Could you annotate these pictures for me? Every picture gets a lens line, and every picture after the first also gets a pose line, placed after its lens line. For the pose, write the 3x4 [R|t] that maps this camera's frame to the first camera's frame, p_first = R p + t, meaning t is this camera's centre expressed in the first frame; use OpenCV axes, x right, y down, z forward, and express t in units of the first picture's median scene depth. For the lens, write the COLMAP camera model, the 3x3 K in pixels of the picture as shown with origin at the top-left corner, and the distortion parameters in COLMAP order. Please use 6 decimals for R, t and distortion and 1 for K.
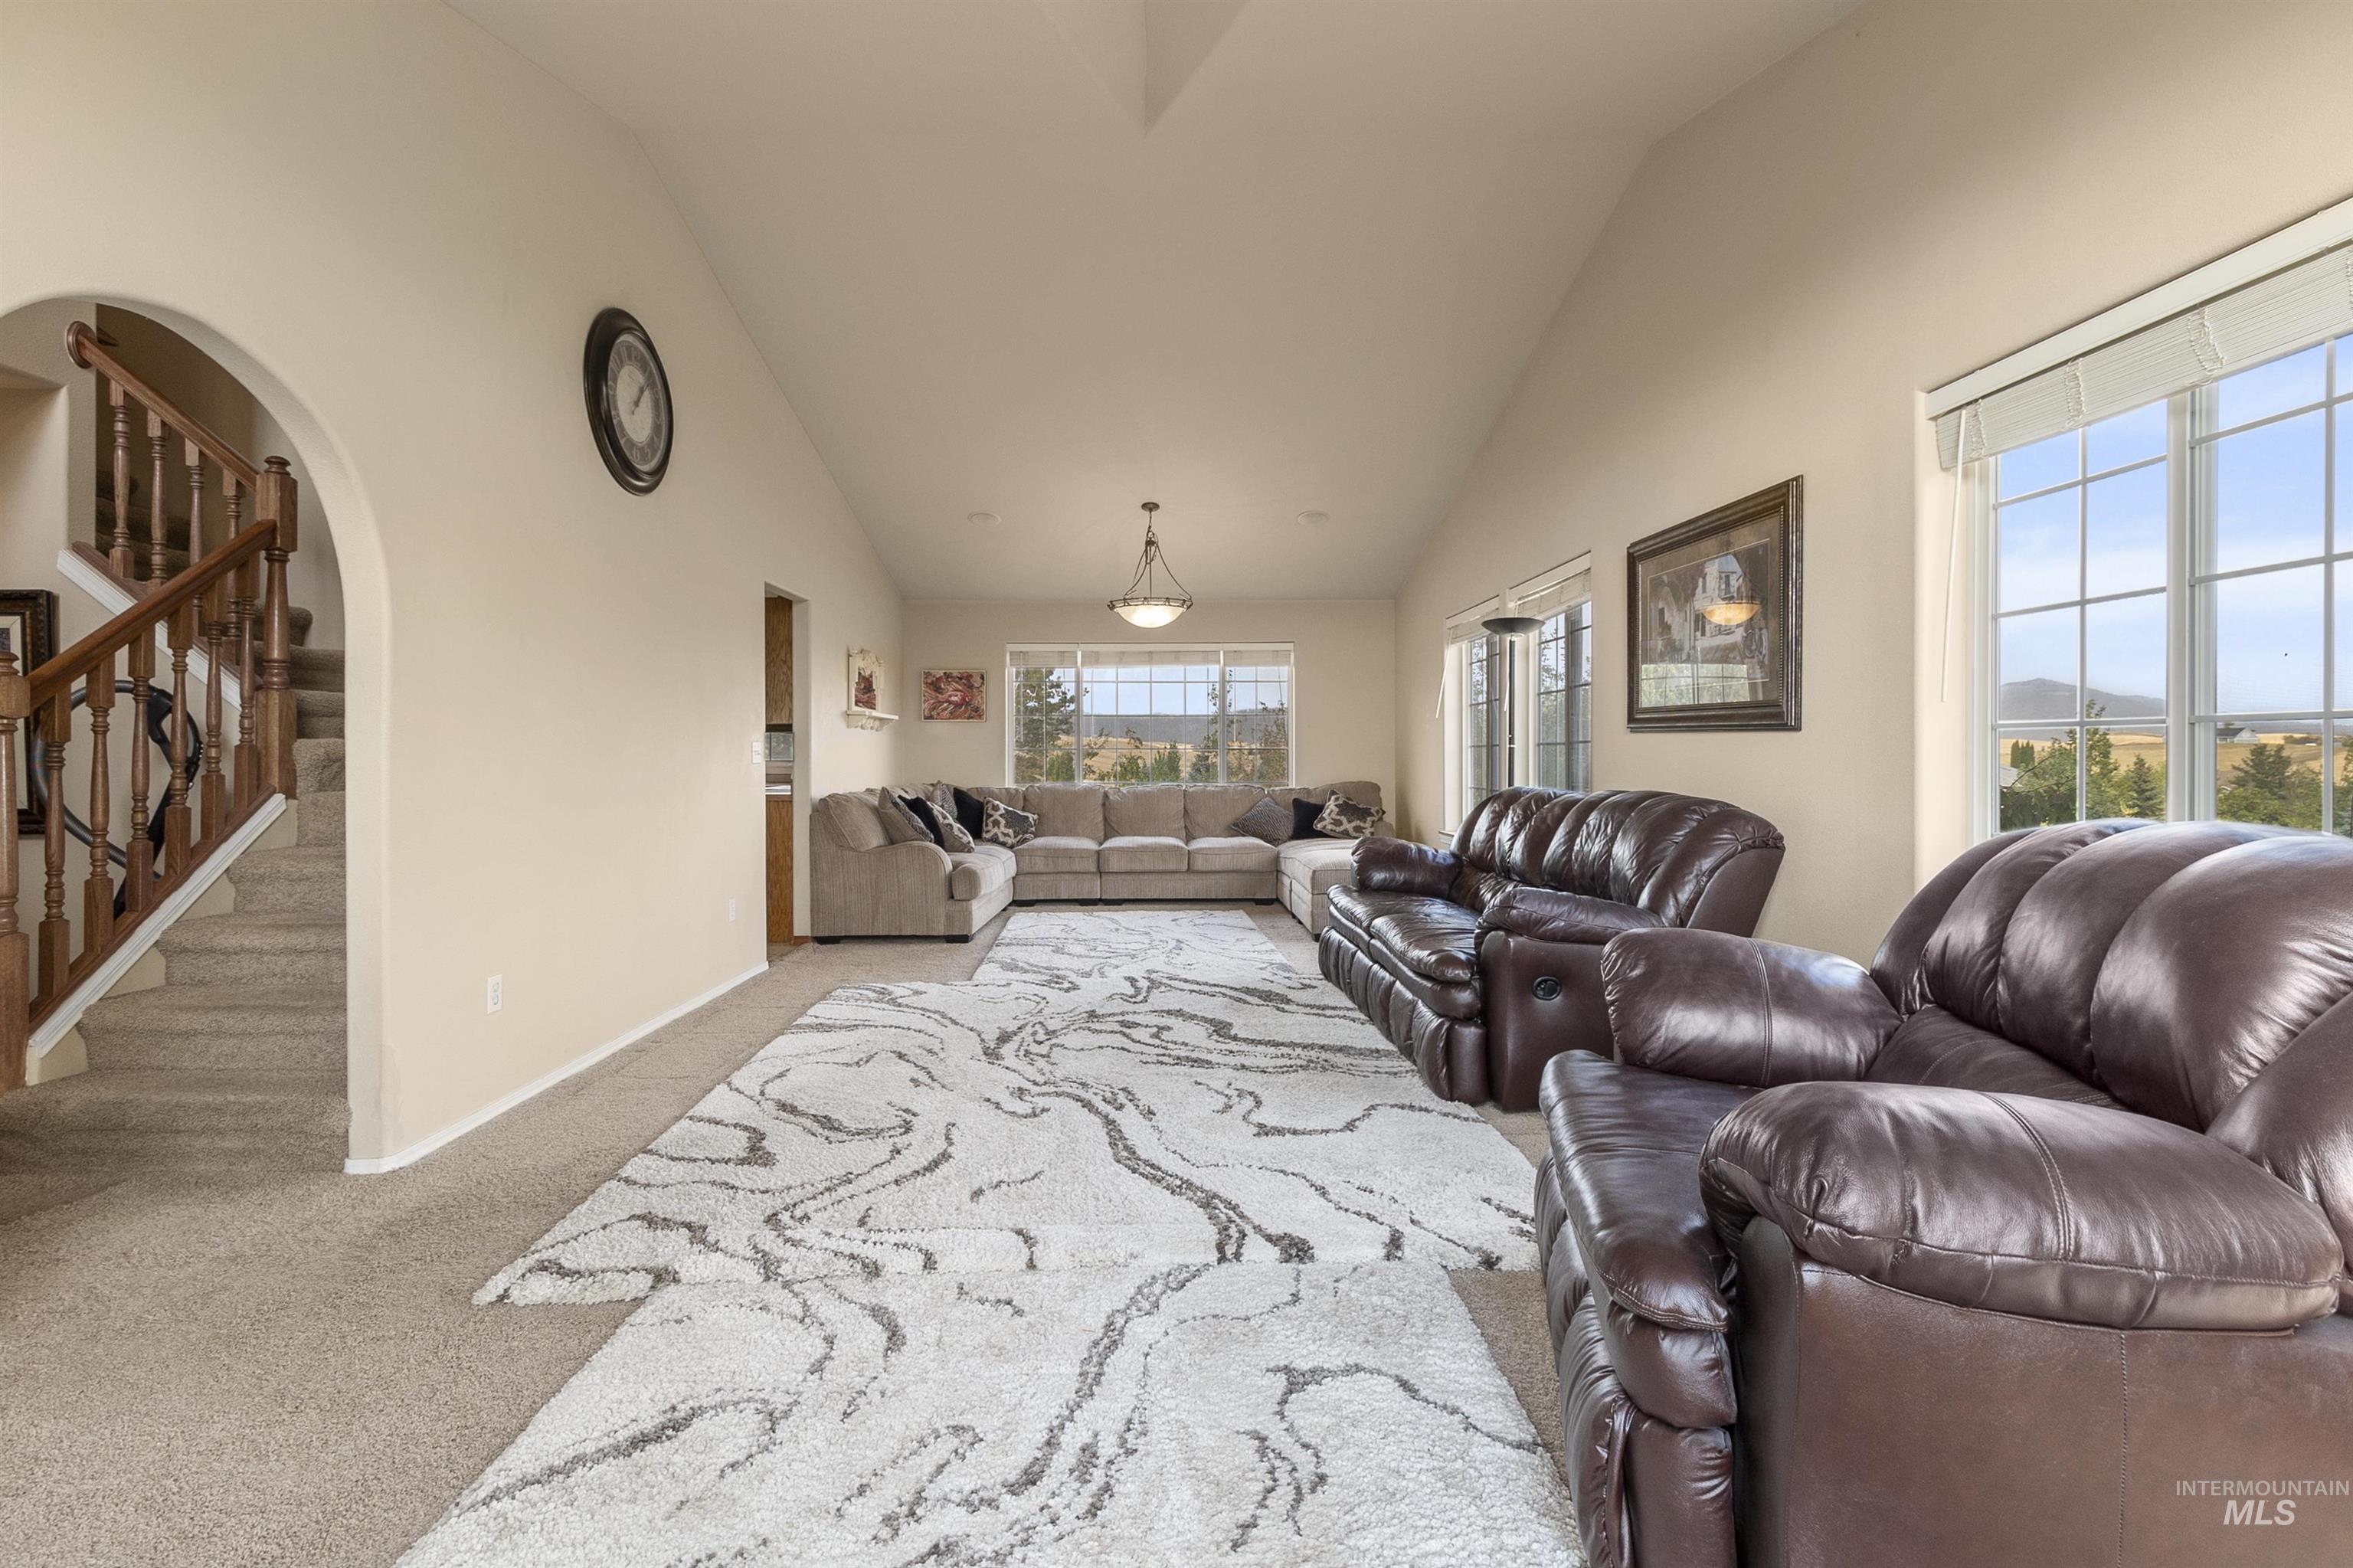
lens RADIAL K [[1102.6, 0, 1185.0], [0, 1102.6, 753.3], [0, 0, 1]] dist [0.001308, 0.000205]
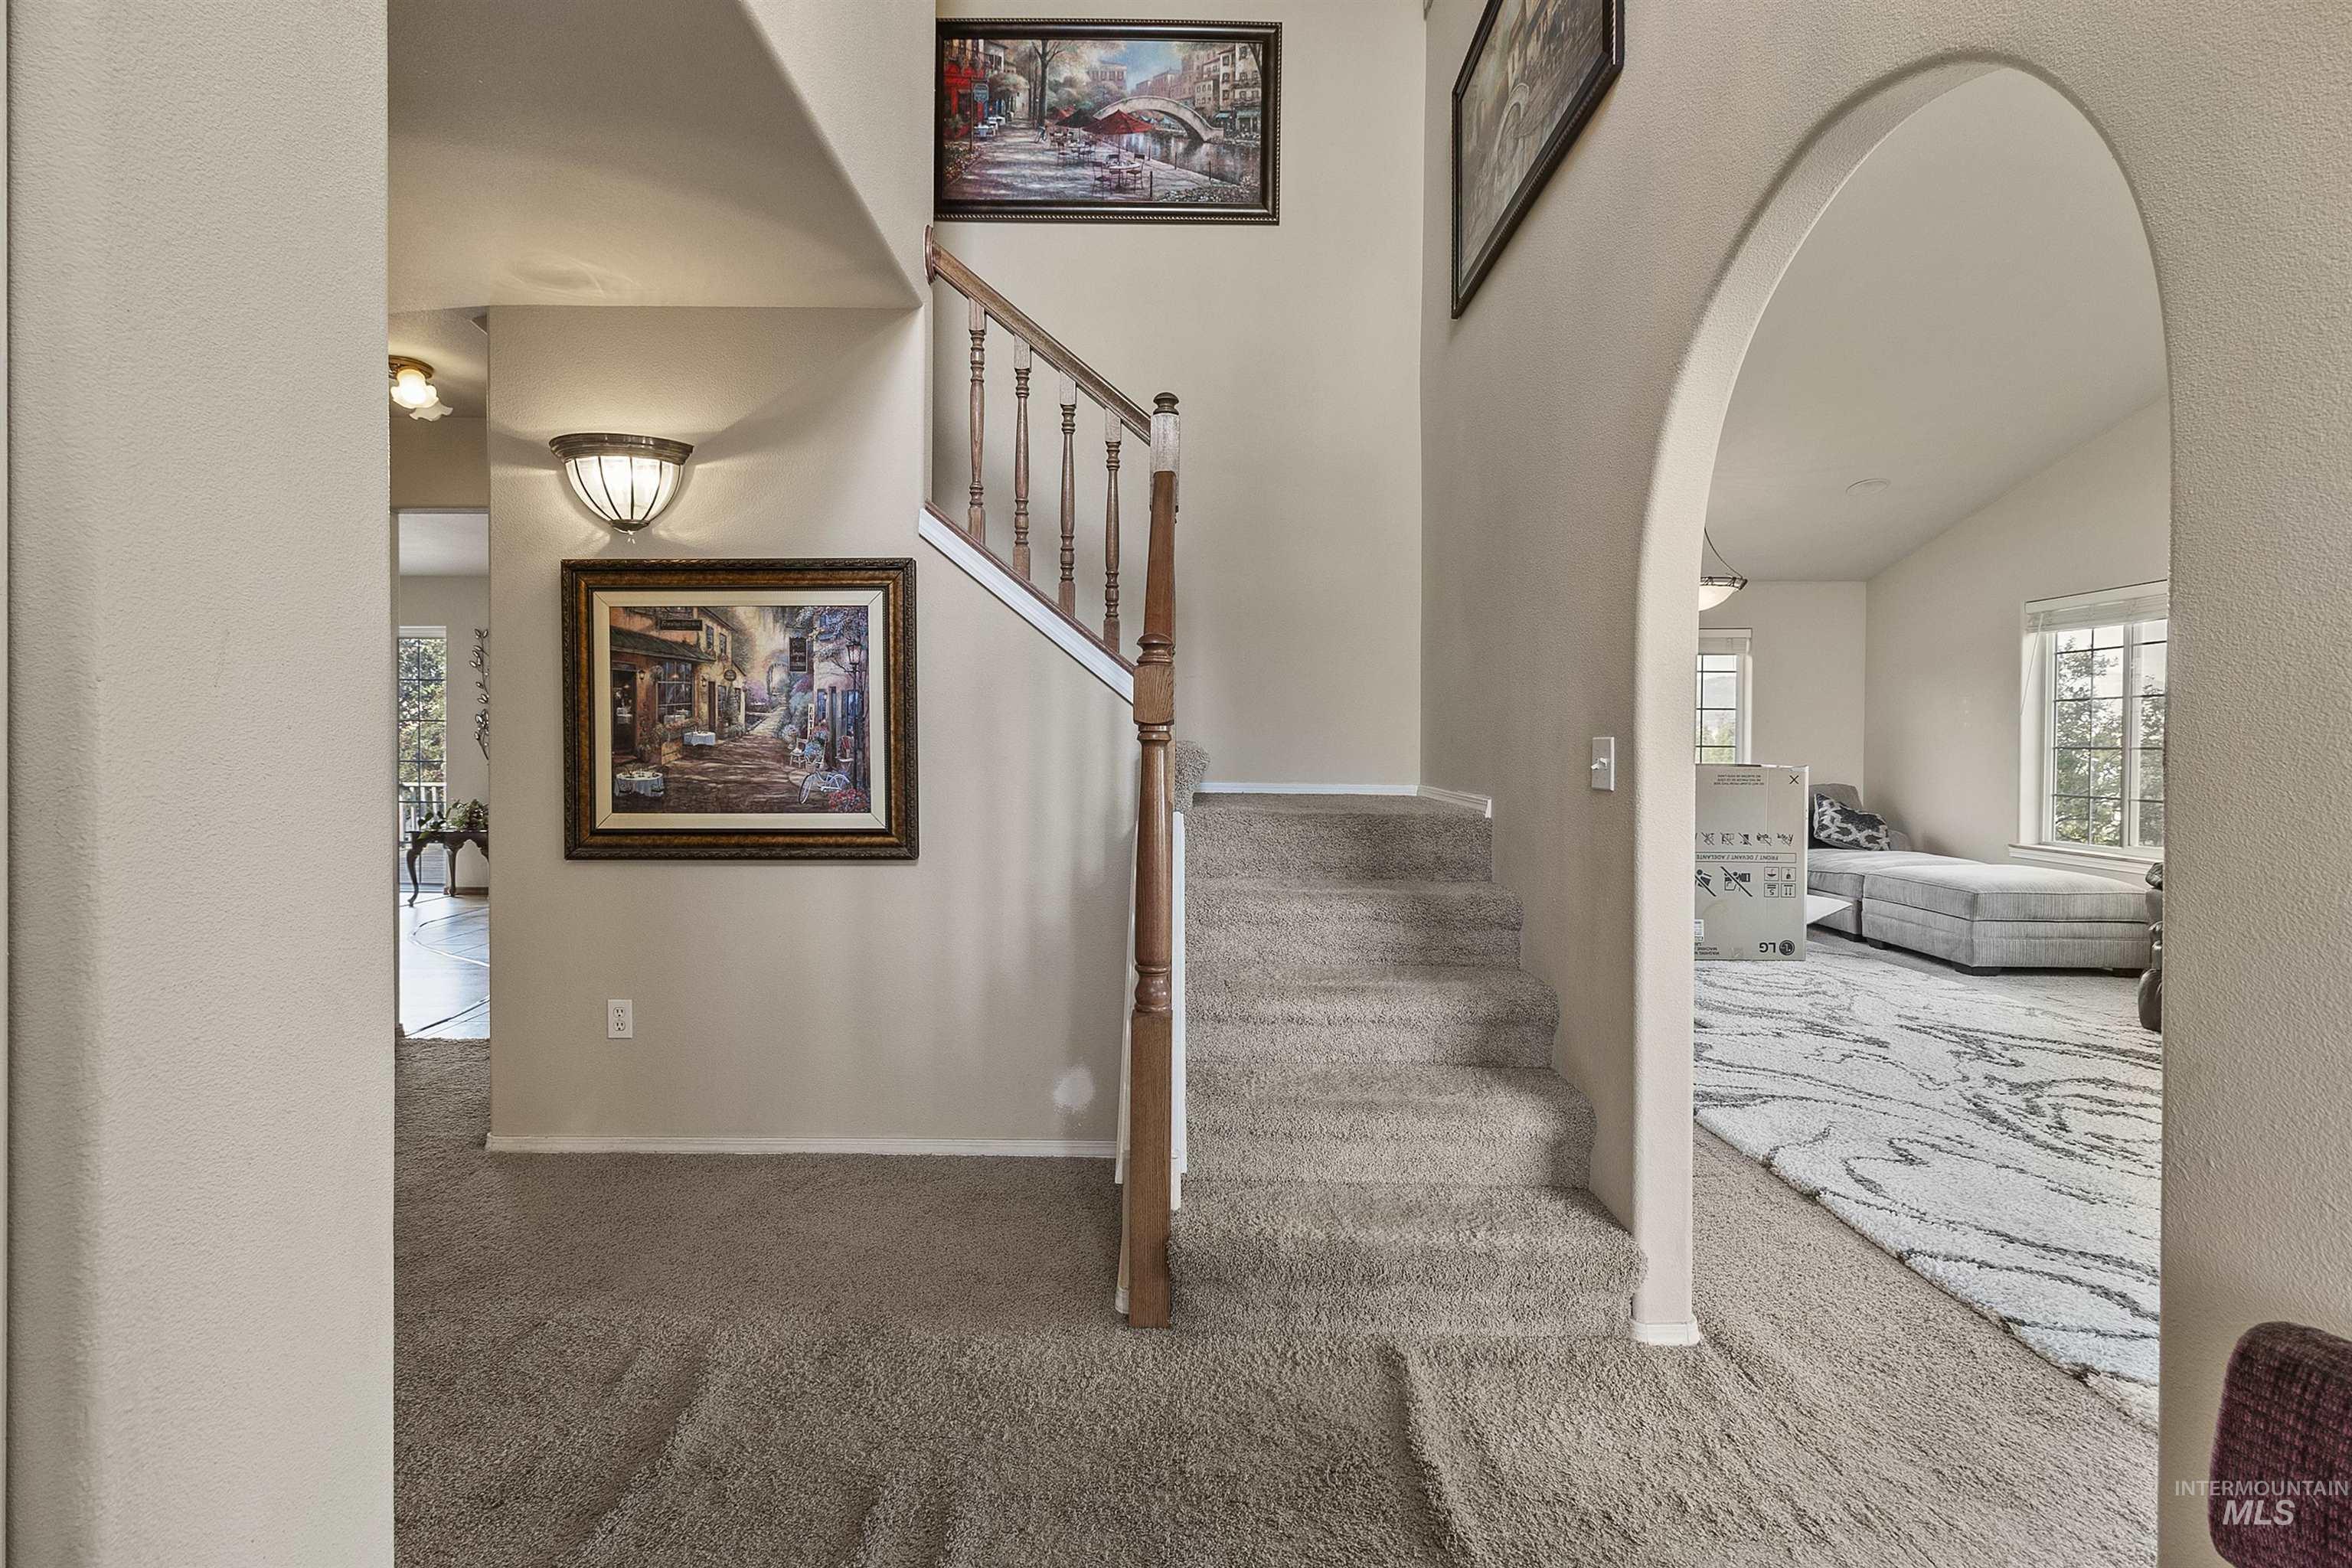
lens RADIAL K [[1111.2, 0, 1173.3], [0, 1111.2, 757.8], [0, 0, 1]] dist [0.003471, 0.000447]
pose [[0.999687, 0.007068, -0.024014, -0.798532], [-0.006653, 0.999827, 0.017347, -0.017617], [0.024132, -0.017182, 0.999561, 0.189504]]
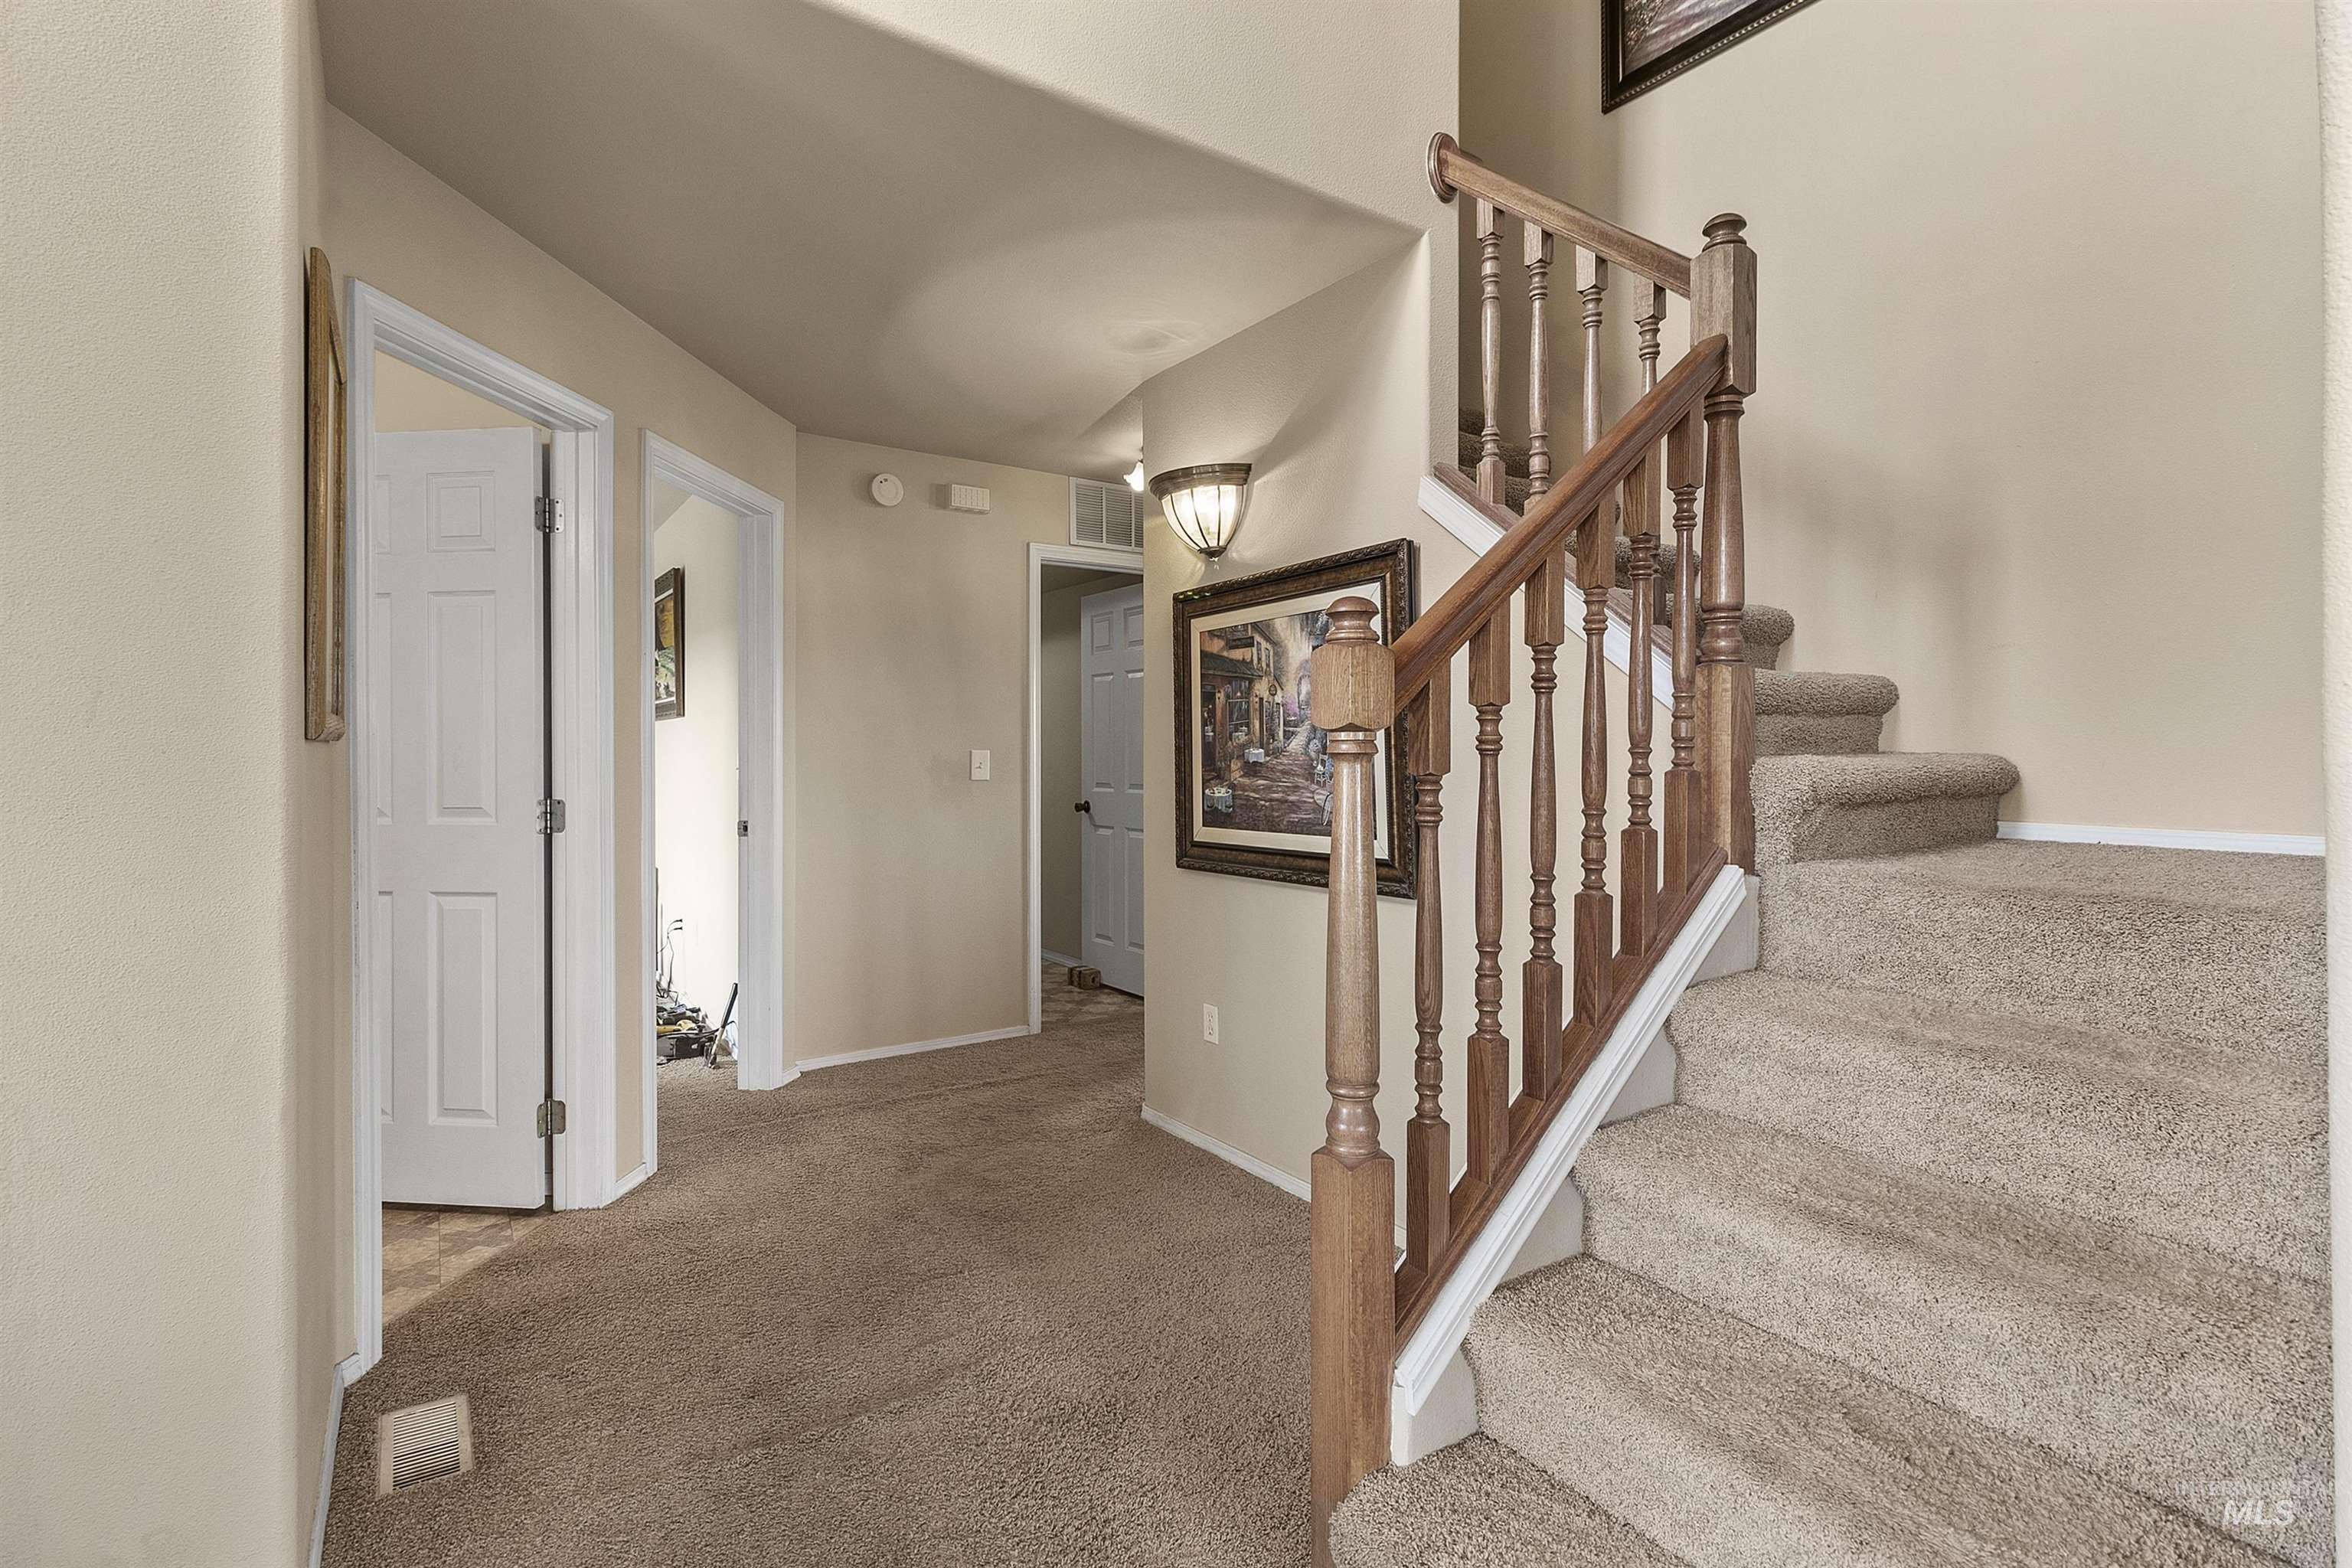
lens RADIAL K [[1111.2, 0, 1173.3], [0, 1111.2, 757.8], [0, 0, 1]] dist [0.003471, 0.000447]
pose [[0.542597, -0.000476, -0.839993, -0.526186], [0.004500, 0.999987, 0.002341, -0.015869], [0.839981, -0.005050, 0.542592, 0.499641]]
